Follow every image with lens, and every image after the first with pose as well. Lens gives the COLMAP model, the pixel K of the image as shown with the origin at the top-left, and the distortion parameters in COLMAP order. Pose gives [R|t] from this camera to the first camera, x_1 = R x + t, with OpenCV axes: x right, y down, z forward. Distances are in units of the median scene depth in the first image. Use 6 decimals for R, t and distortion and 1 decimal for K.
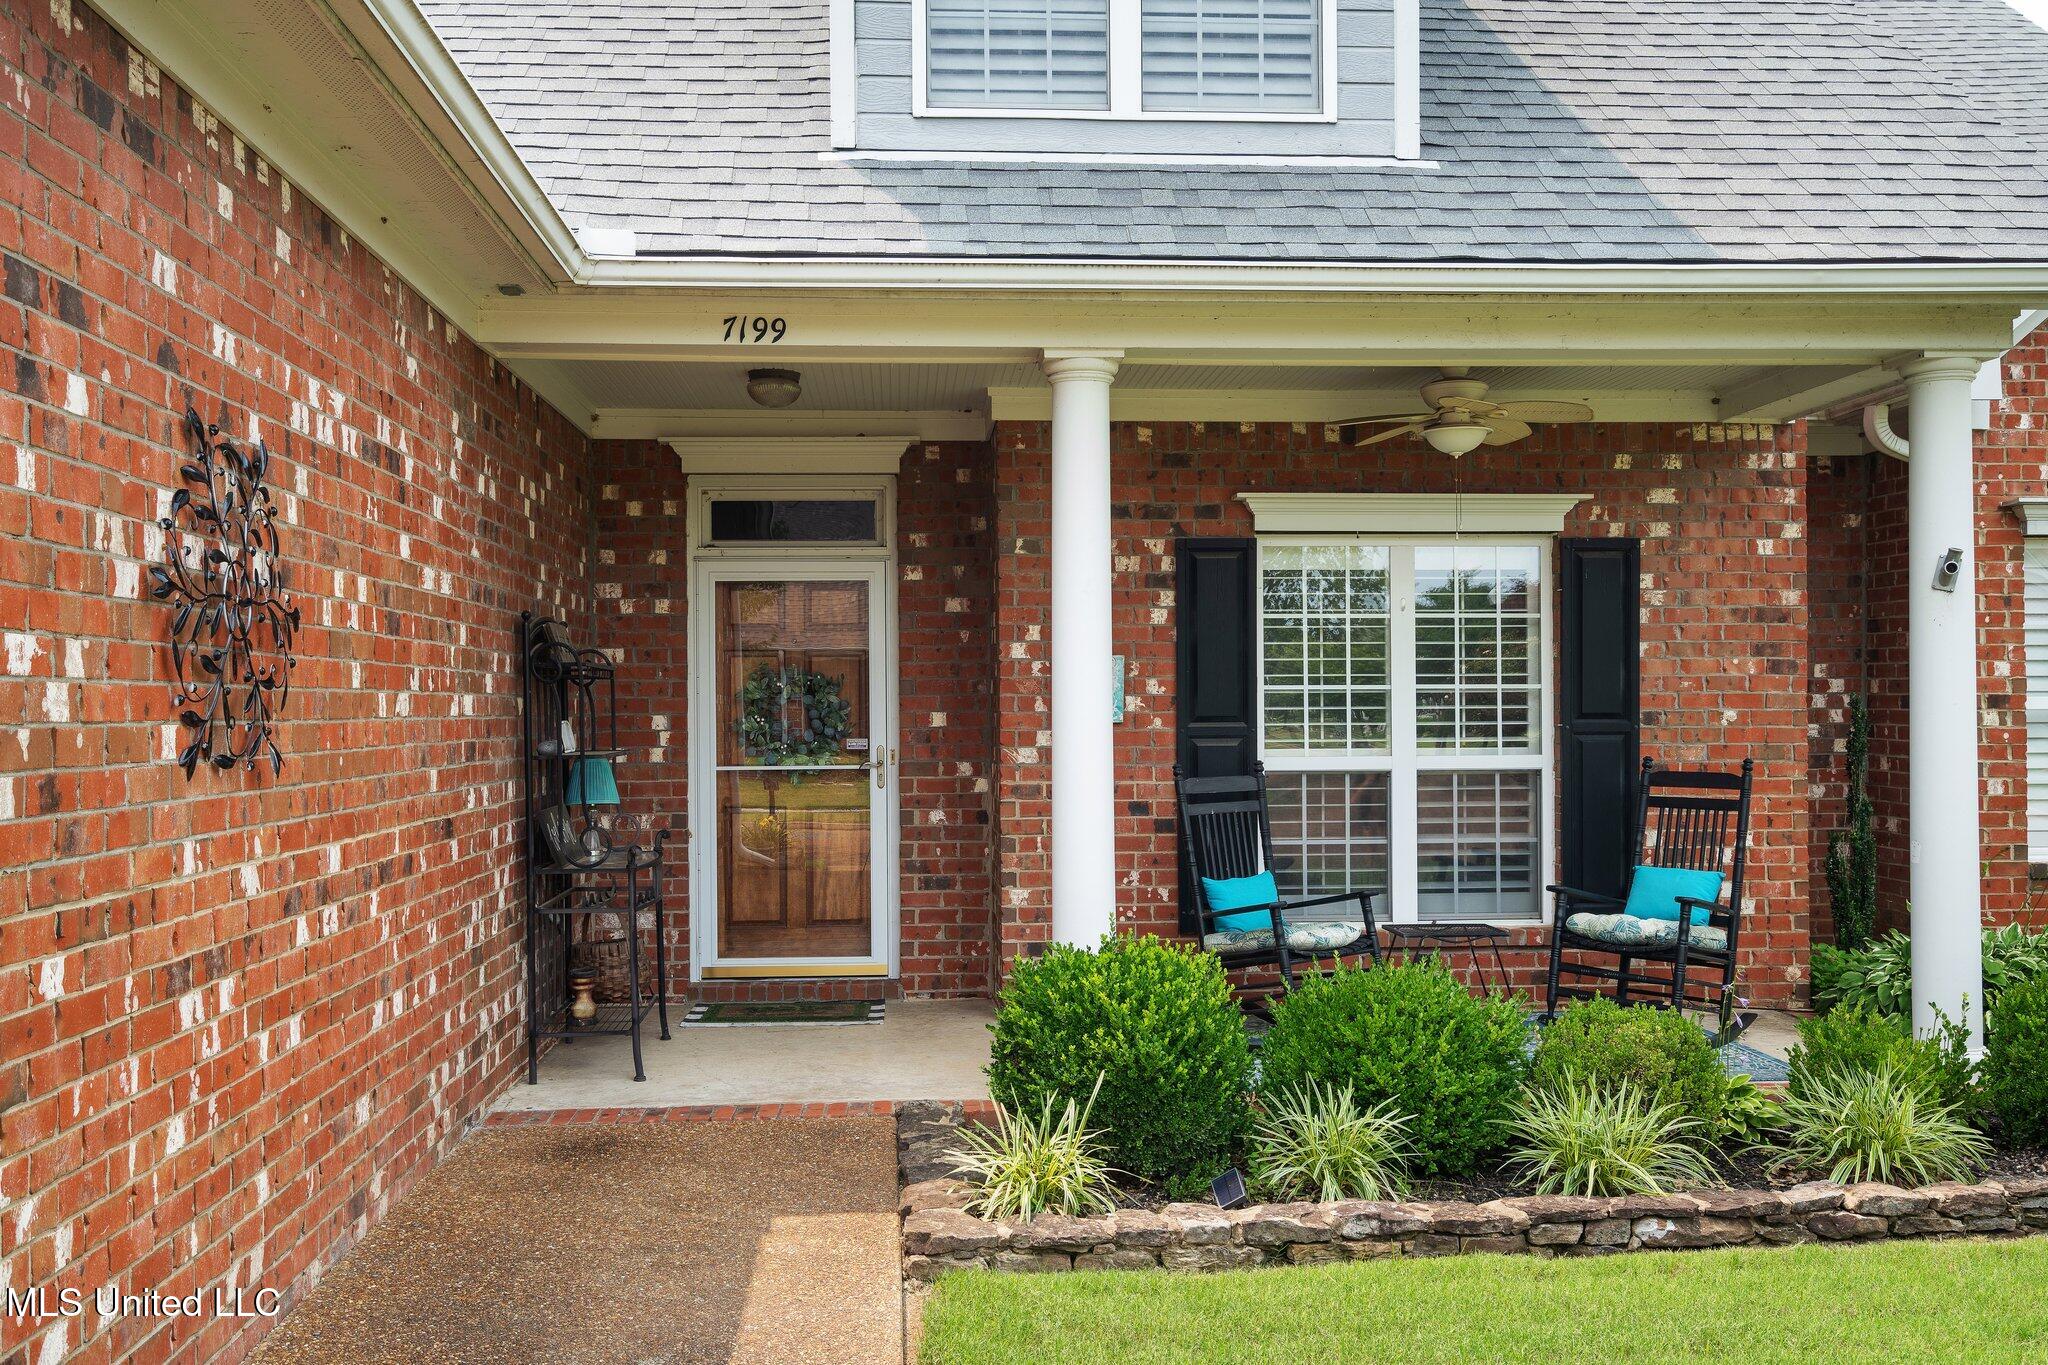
lens RADIAL K [[1818.4, 0, 1024.0], [0, 1818.4, 682.5], [0, 0, 1]] dist [-0.001754, -0.000655]
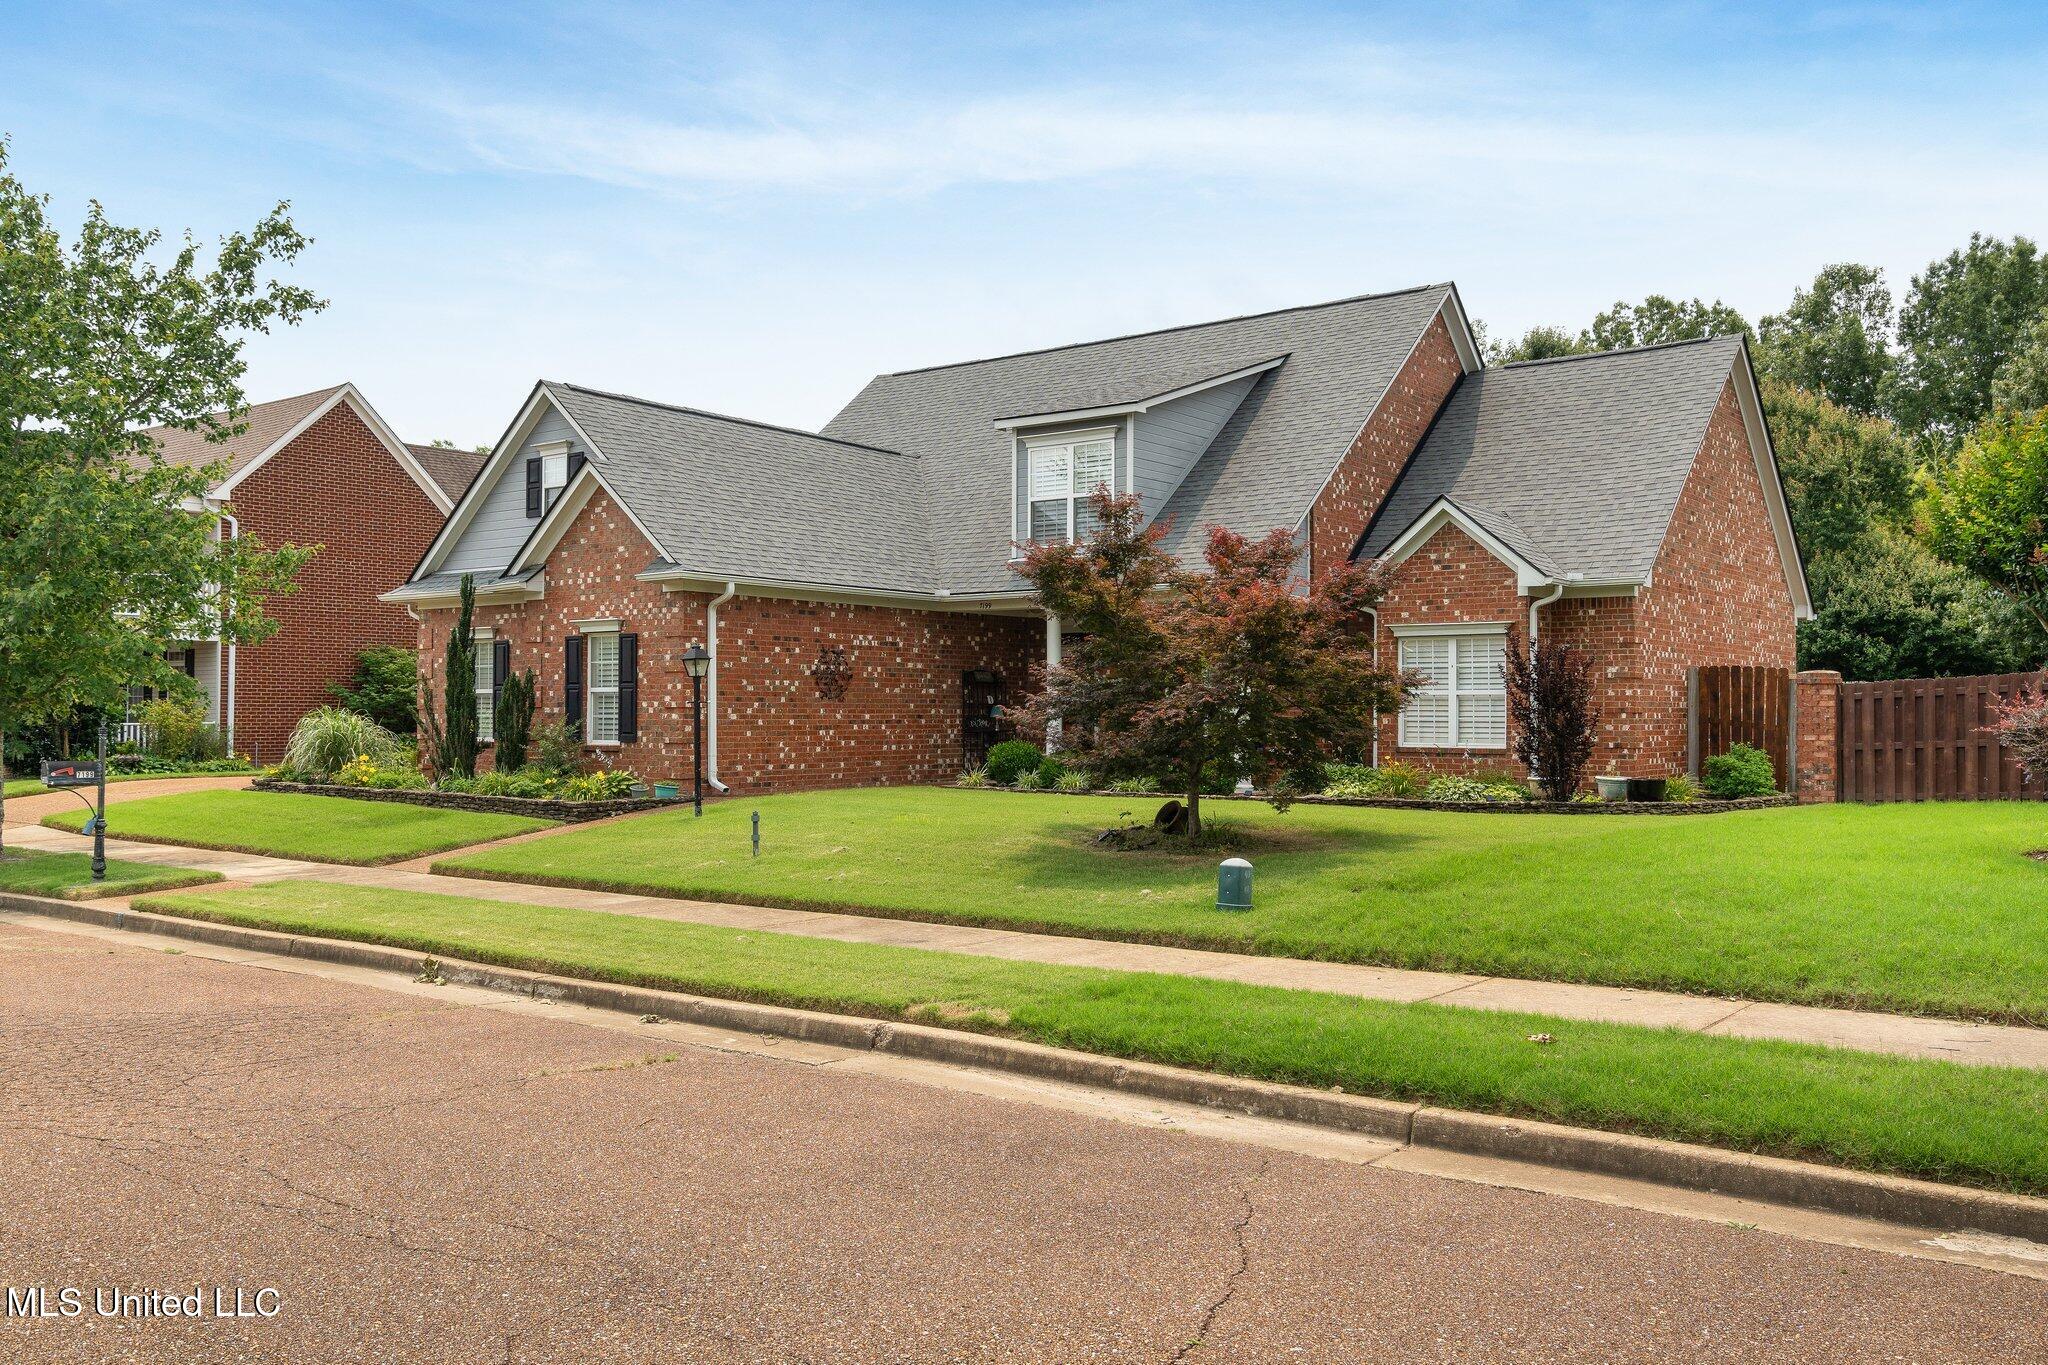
lens RADIAL K [[1766.2, 0, 1022.7], [0, 1766.2, 637.0], [0, 0, 1]] dist [-0.005904, -0.005542]
pose [[0.761713, -0.021755, -0.647549, 2.032010], [-0.000302, 0.999424, -0.033933, 0.017898], [0.647914, 0.026043, 0.761268, -1.648397]]
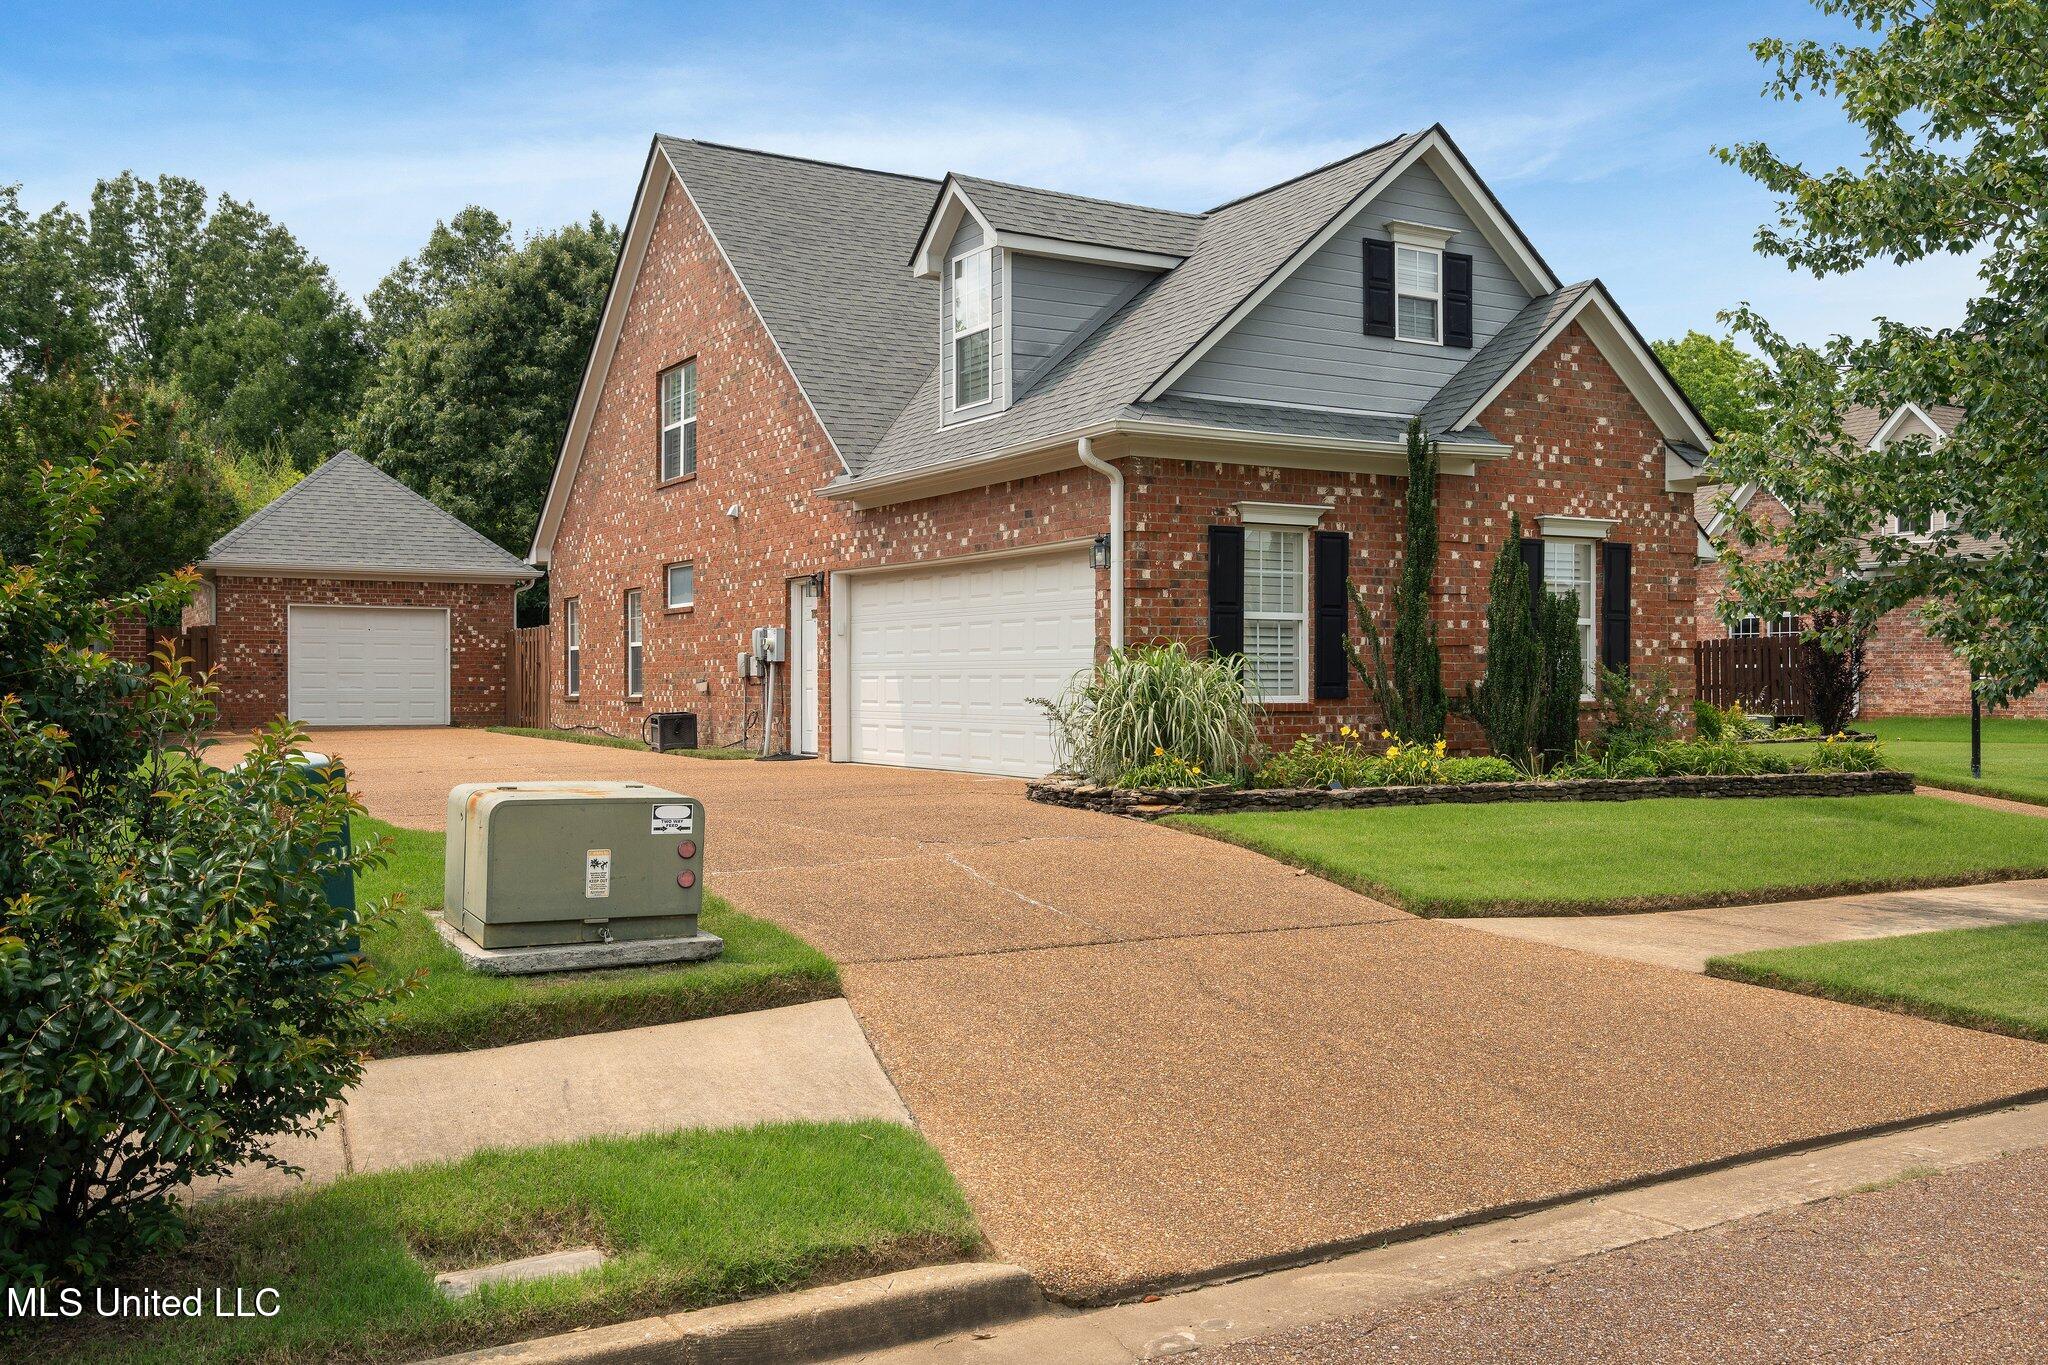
lens RADIAL K [[1781.5, 0, 1023.3], [0, 1781.5, 685.7], [0, 0, 1]] dist [-0.000229, -0.009299]
pose [[0.896379, 0.007306, 0.443227, -1.844070], [-0.013991, 0.999832, 0.011813, 0.064867], [-0.443067, -0.016790, 0.896331, -1.421204]]
